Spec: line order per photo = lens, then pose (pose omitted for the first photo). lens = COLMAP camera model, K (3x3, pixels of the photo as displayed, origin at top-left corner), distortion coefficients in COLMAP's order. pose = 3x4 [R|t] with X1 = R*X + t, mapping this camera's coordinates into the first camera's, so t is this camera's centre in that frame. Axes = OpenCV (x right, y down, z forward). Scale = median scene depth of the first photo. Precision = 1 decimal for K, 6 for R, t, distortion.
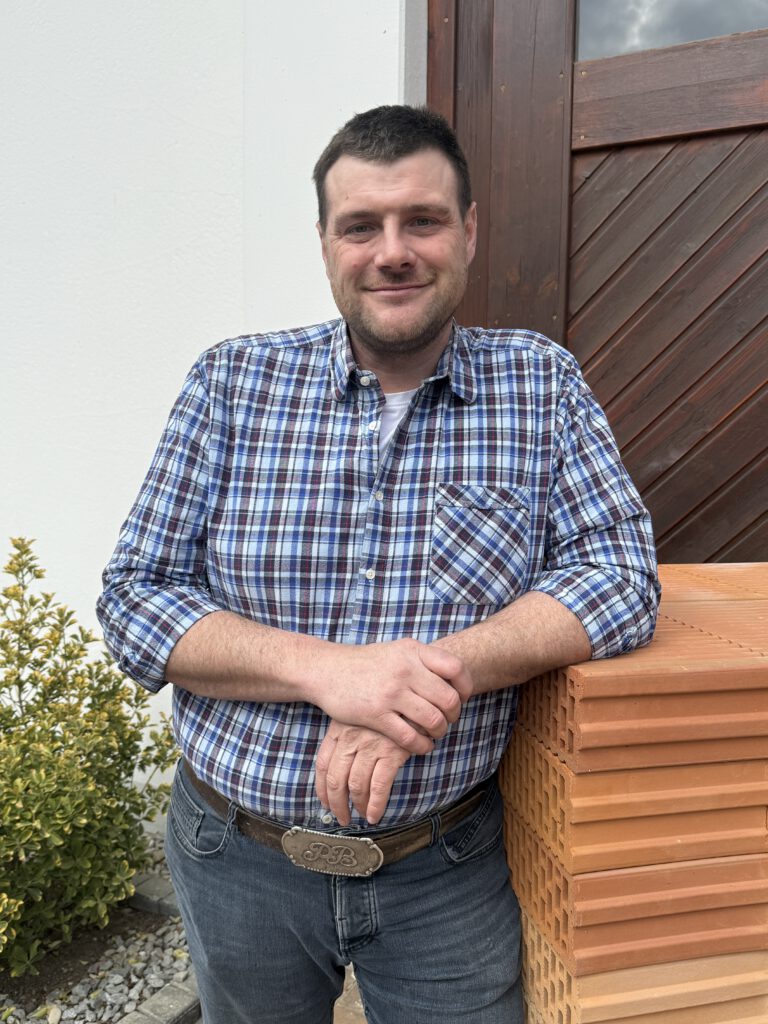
lens RADIAL K [[869.6, 0, 385.6], [0, 869.6, 513.6], [0, 0, 1]] dist [0.008321, -0.008109]
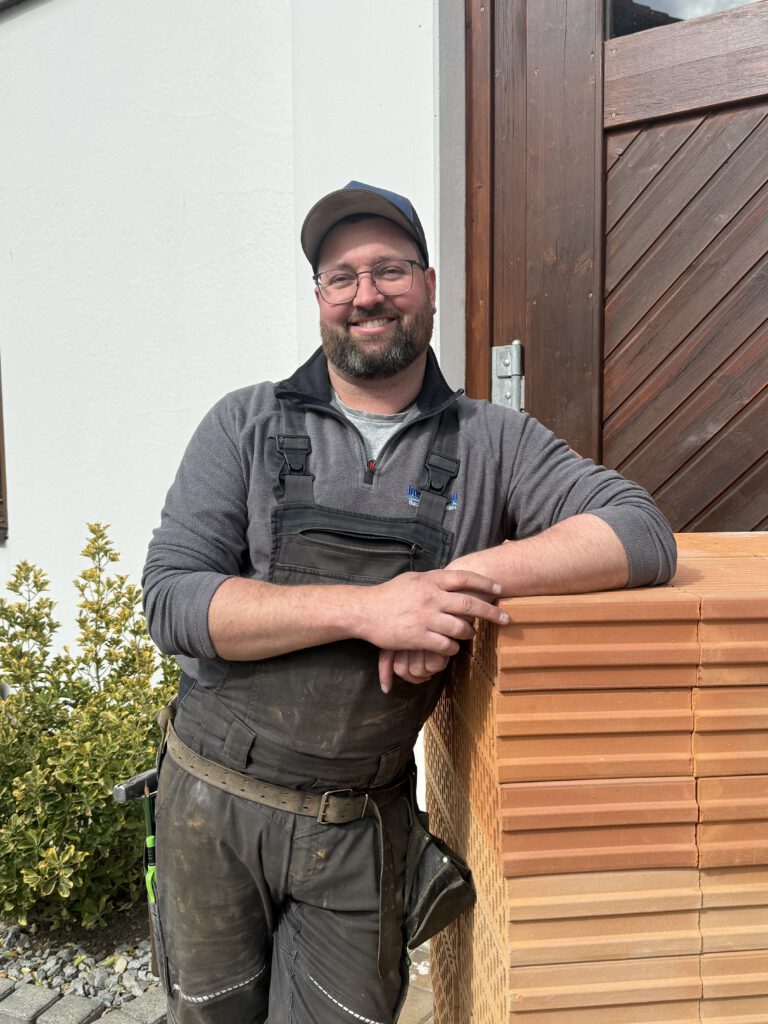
lens RADIAL K [[910.9, 0, 388.3], [0, 910.9, 511.7], [0, 0, 1]] dist [0.095720, -0.155936]
pose [[0.990788, -0.011648, -0.134922, 0.105787], [0.010360, 0.999894, -0.010241, 0.033555], [0.135027, 0.008749, 0.990803, -0.086417]]
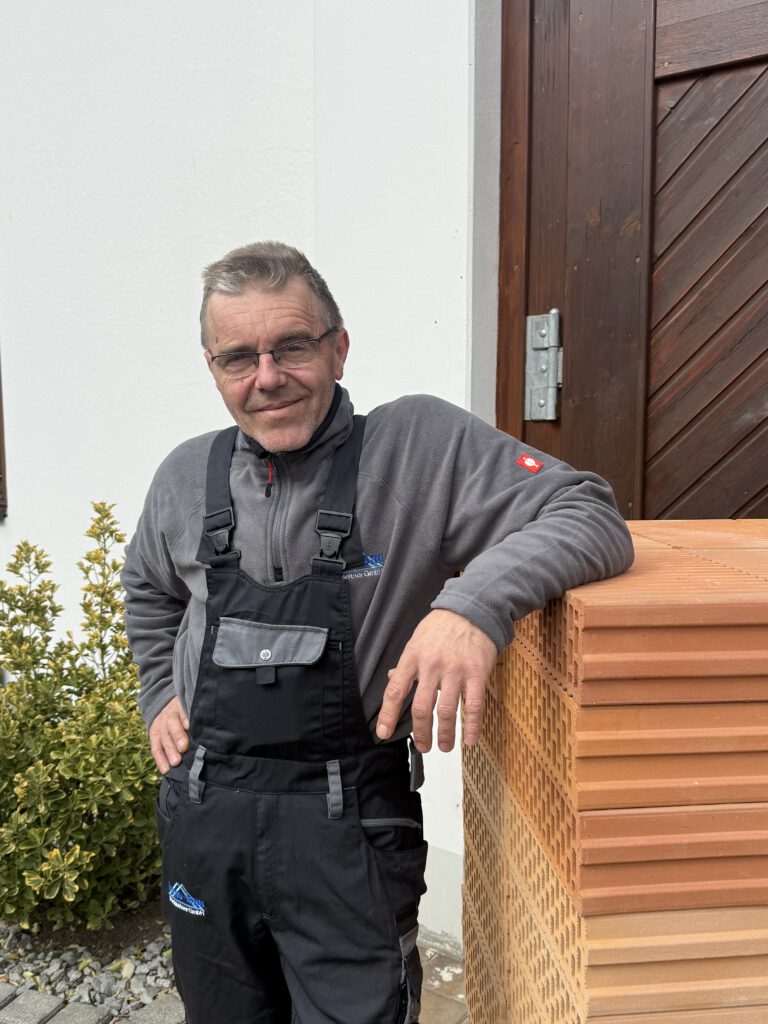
lens RADIAL K [[914.9, 0, 387.2], [0, 914.9, 510.0], [0, 0, 1]] dist [0.080722, -0.137333]
pose [[0.990877, -0.000738, -0.134764, 0.063789], [0.002243, 0.999937, 0.011013, 0.030288], [0.134747, -0.011215, 0.990817, -0.019689]]
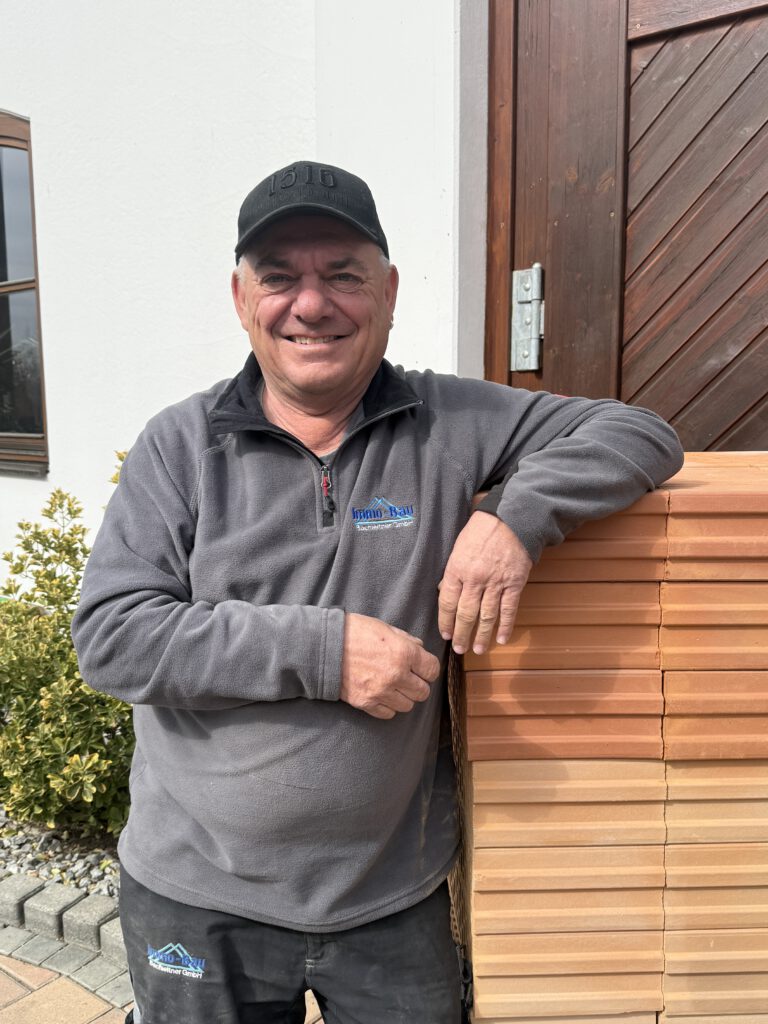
lens RADIAL K [[915.1, 0, 381.1], [0, 915.1, 510.9], [0, 0, 1]] dist [0.078460, -0.140739]
pose [[0.979626, 0.006692, -0.200721, 0.154579], [0.000771, 0.999312, 0.037082, 0.070229], [0.200831, -0.036481, 0.978946, -0.088078]]
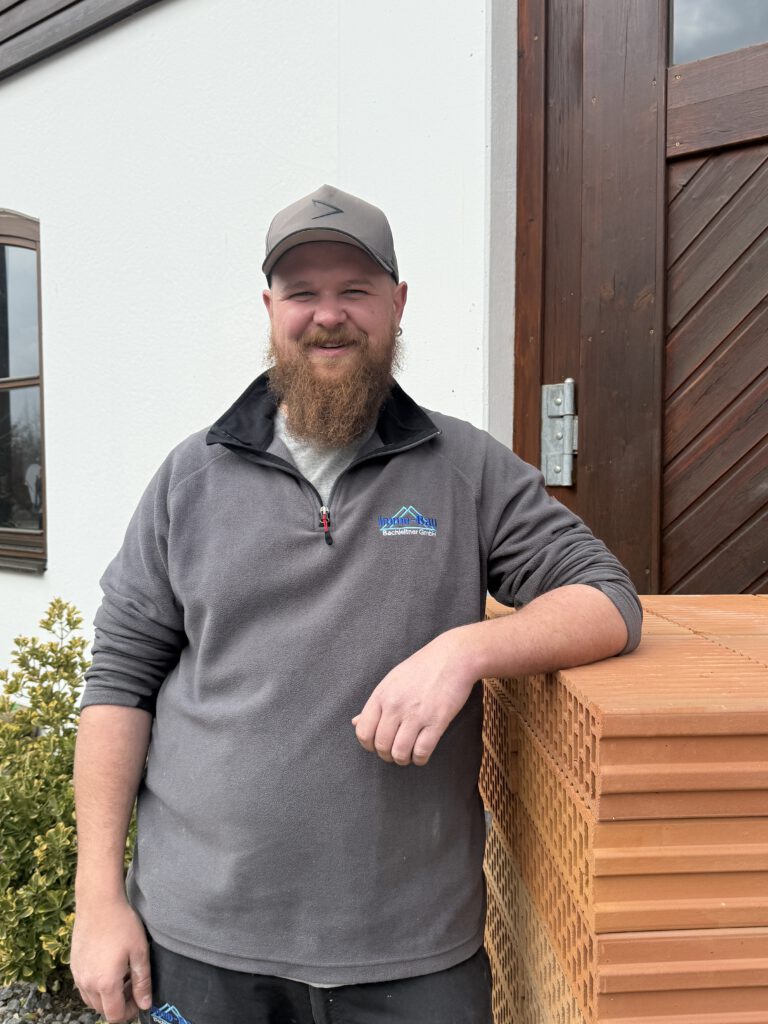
lens RADIAL K [[863.4, 0, 384.5], [0, 863.4, 508.2], [0, 0, 1]] dist [0.048099, -0.071700]
pose [[0.985678, -0.004204, -0.168588, 0.068342], [-0.002733, 0.999160, -0.040892, 0.005320], [0.168619, 0.040767, 0.984838, 0.025904]]
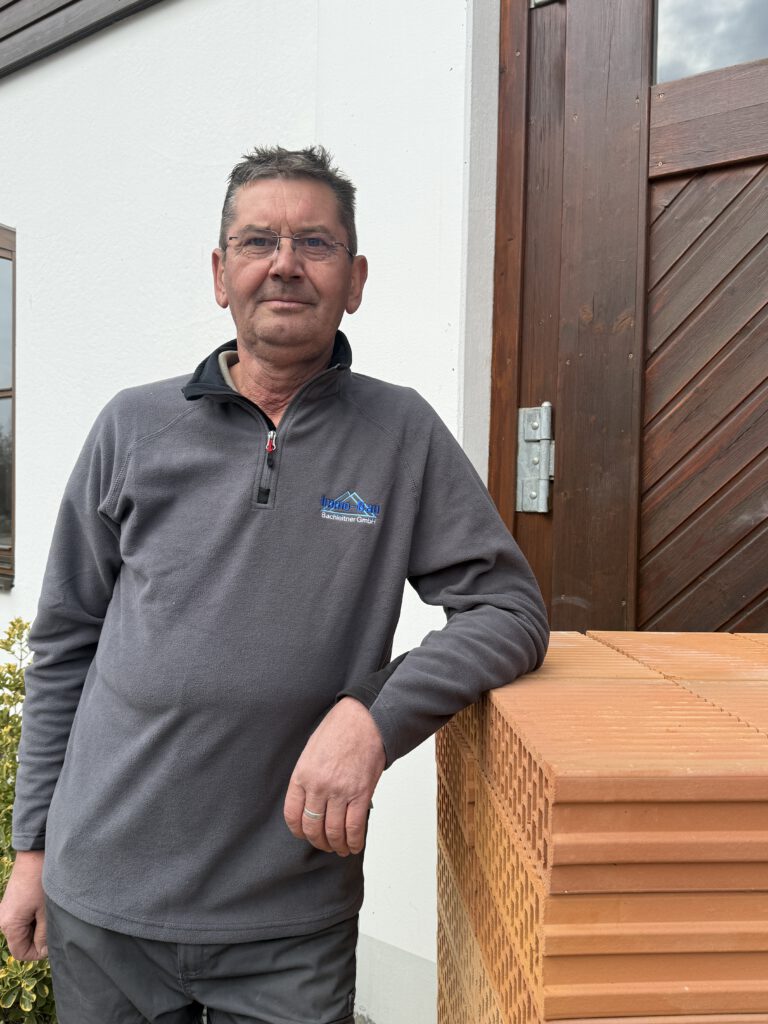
lens RADIAL K [[860.3, 0, 379.4], [0, 860.3, 509.1], [0, 0, 1]] dist [0.069590, -0.109753]
pose [[0.986810, 0.010882, -0.161517, 0.084023], [-0.020799, 0.997992, -0.059832, -0.004438], [0.160542, 0.062402, 0.985055, 0.064938]]
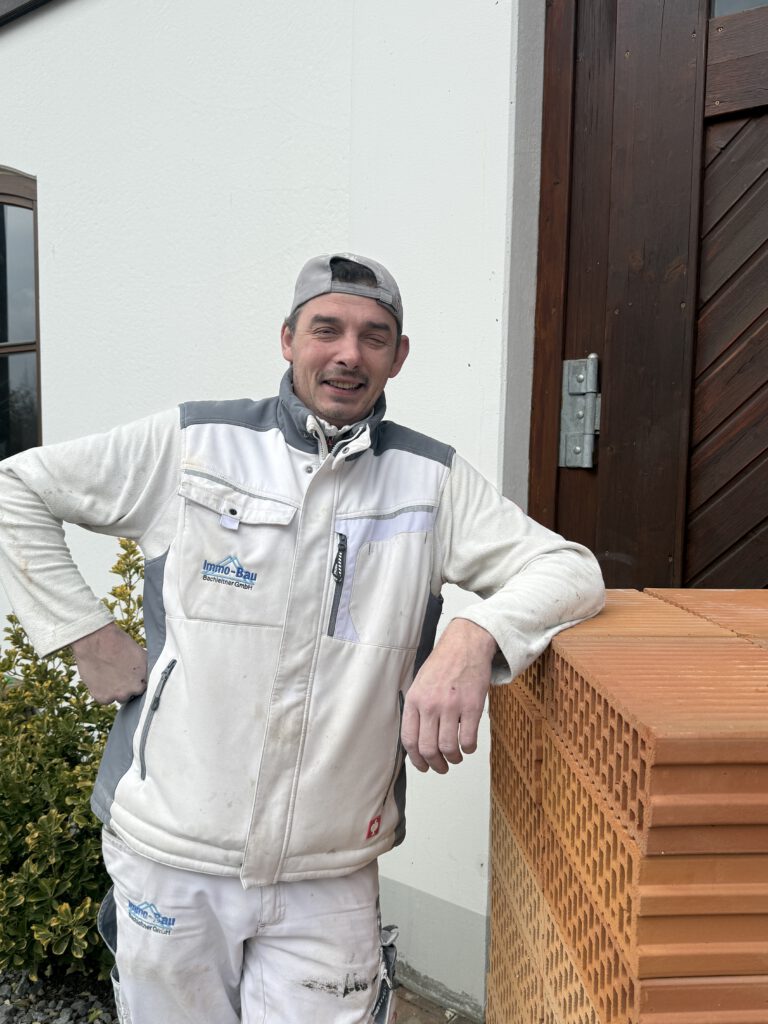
lens RADIAL K [[864.0, 0, 384.0], [0, 864.0, 512.0], [0, 0, 1]] dist [0.044623, -0.067330]
pose [[0.985324, 0.019088, -0.169624, 0.049412], [-0.020162, 0.999786, -0.004613, -0.004467], [0.169500, 0.007965, 0.985498, 0.072016]]
